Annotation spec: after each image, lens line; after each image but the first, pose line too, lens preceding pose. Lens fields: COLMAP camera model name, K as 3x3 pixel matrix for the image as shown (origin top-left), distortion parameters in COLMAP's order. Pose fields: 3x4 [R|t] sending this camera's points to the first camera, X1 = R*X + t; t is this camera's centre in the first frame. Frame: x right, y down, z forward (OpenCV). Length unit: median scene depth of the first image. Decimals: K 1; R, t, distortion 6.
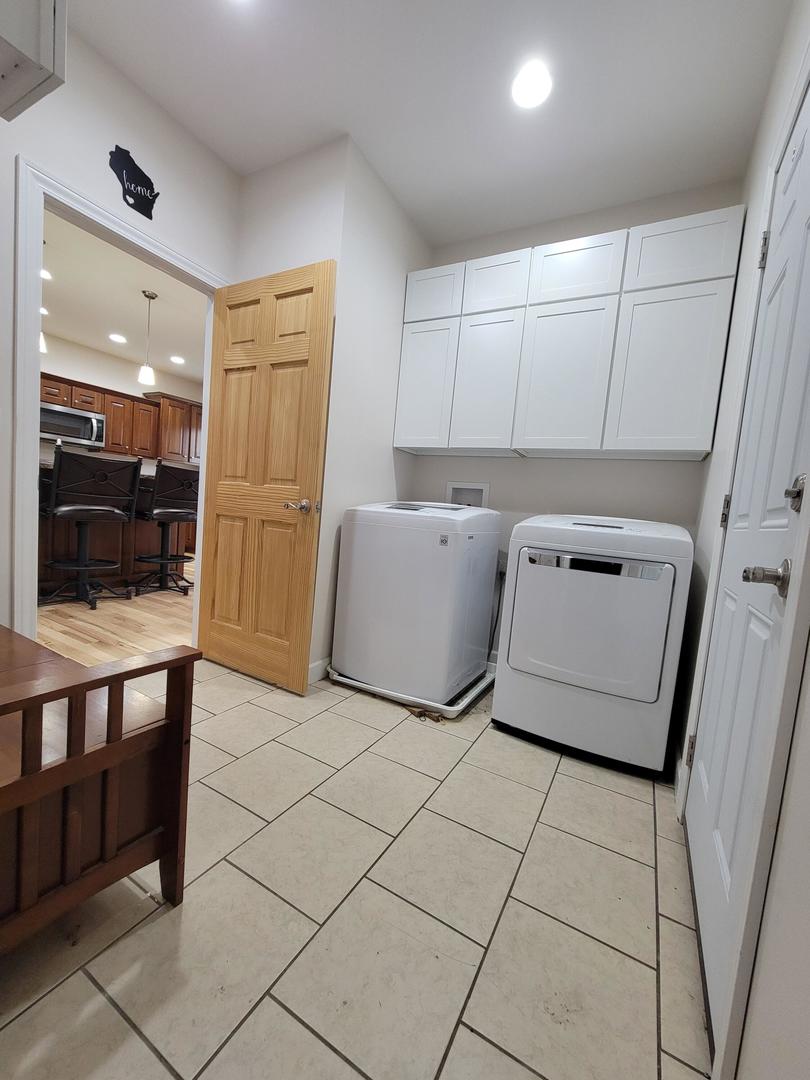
lens RADIAL K [[441.2, 0, 405.0], [0, 441.2, 540.0], [0, 0, 1]] dist [-0.001337, -0.000178]
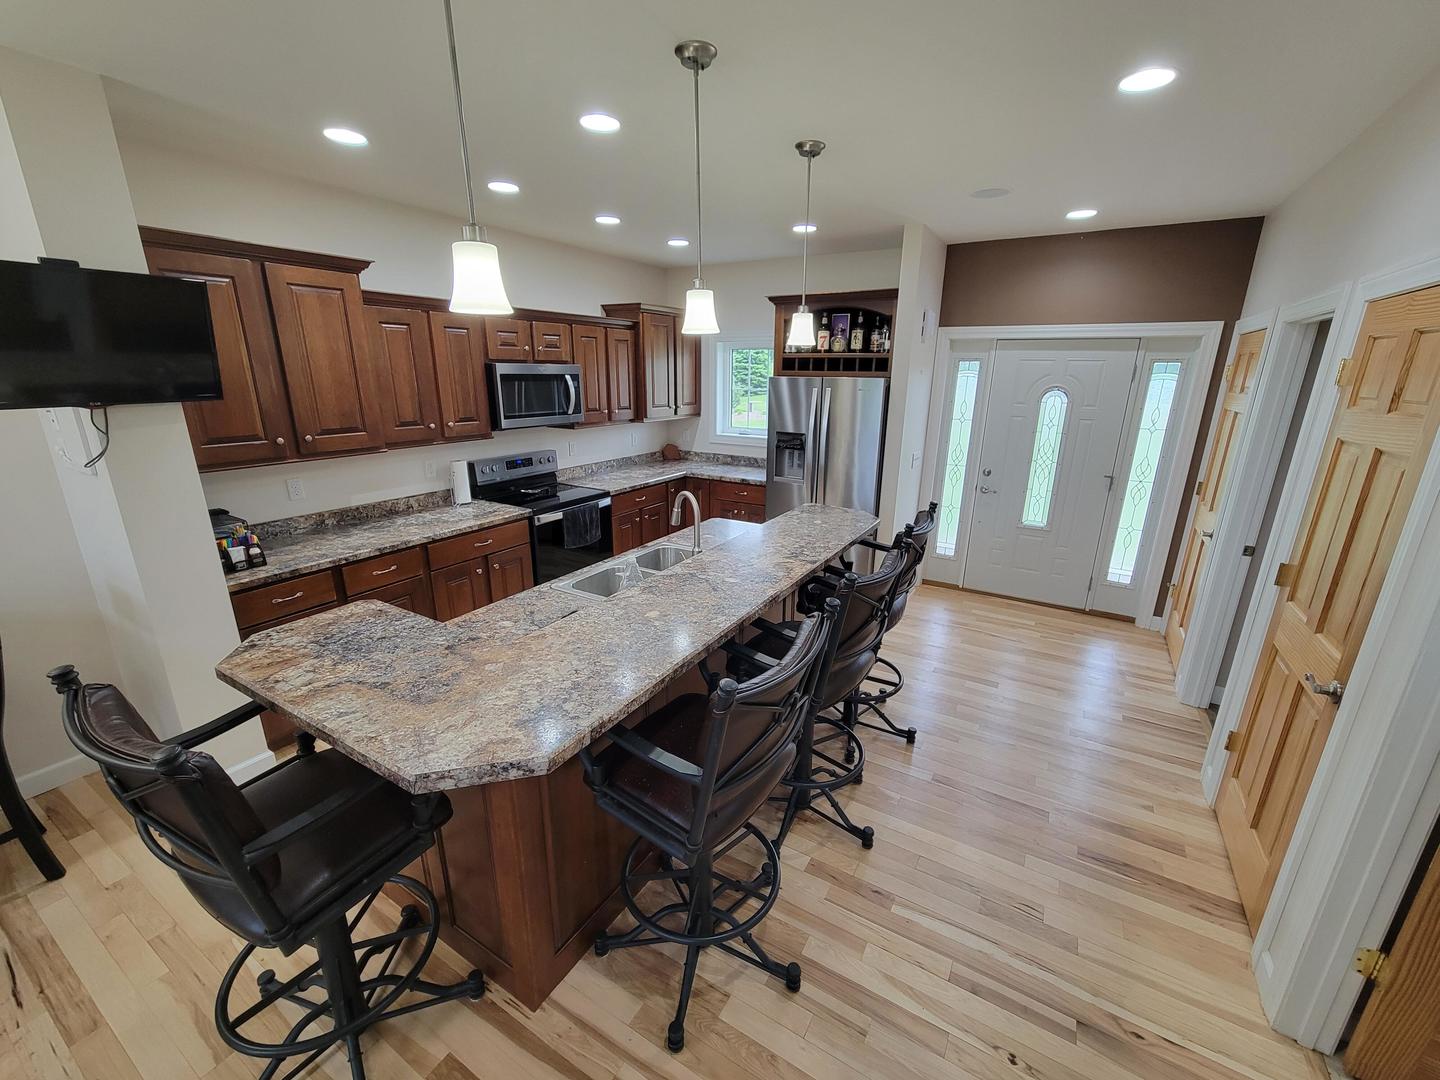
lens RADIAL K [[588.3, 0, 720.0], [0, 588.3, 540.0], [0, 0, 1]] dist [-0.001337, -0.000178]
pose [[0.996679, -0.060020, -0.055028, -0.655215], [0.070054, 0.976519, 0.203723, -0.283122], [0.041509, -0.206902, 0.977481, 0.304473]]
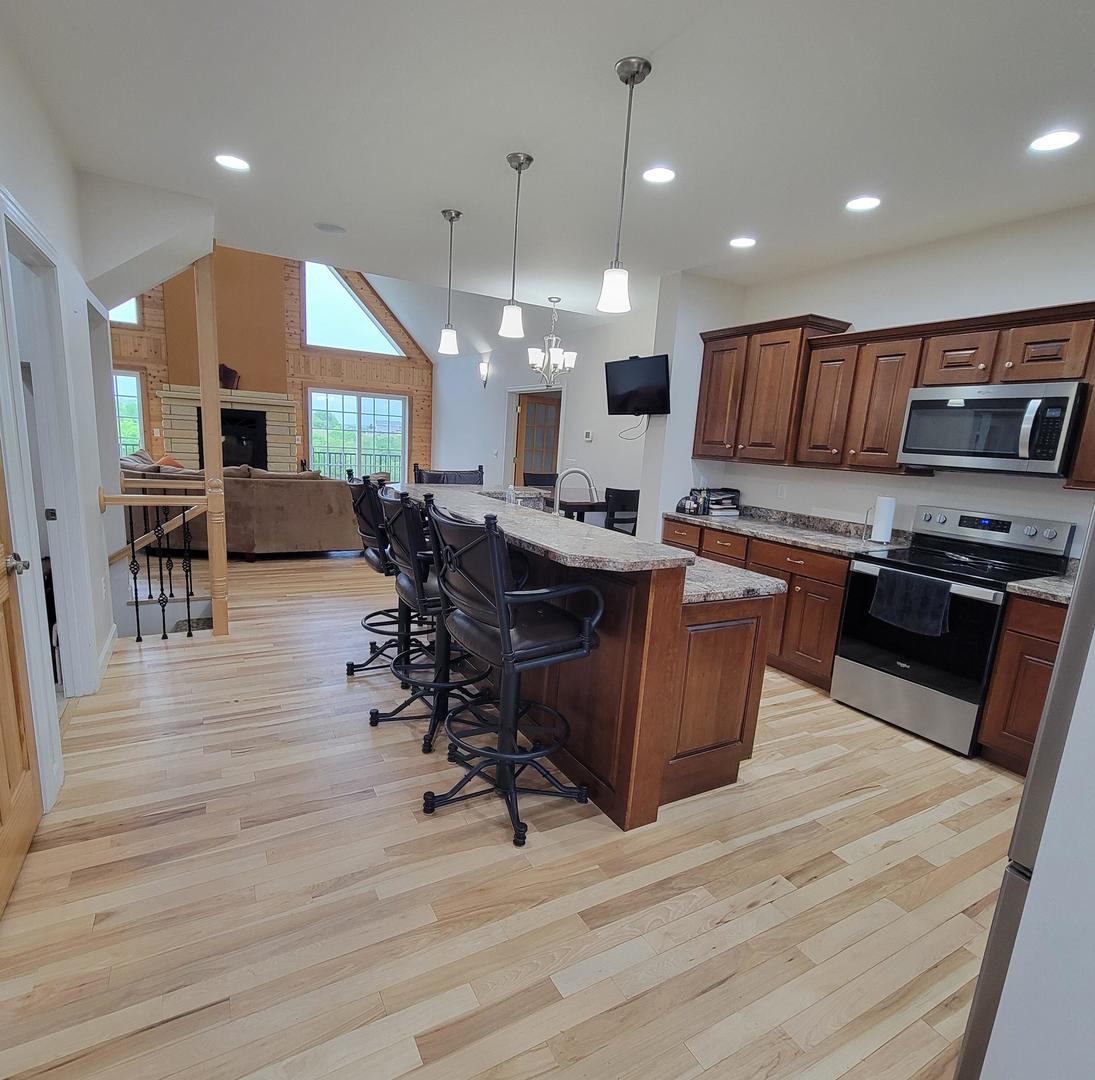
lens RADIAL K [[597.5, 0, 545.1], [0, 597.5, 555.7], [0, 0, 1]] dist [0.000708, 0.000039]
pose [[-0.518554, 0.048695, -0.853657, -0.076394], [-0.169023, 0.972839, 0.158166, -0.213337], [0.838173, 0.226305, -0.496238, 1.271839]]
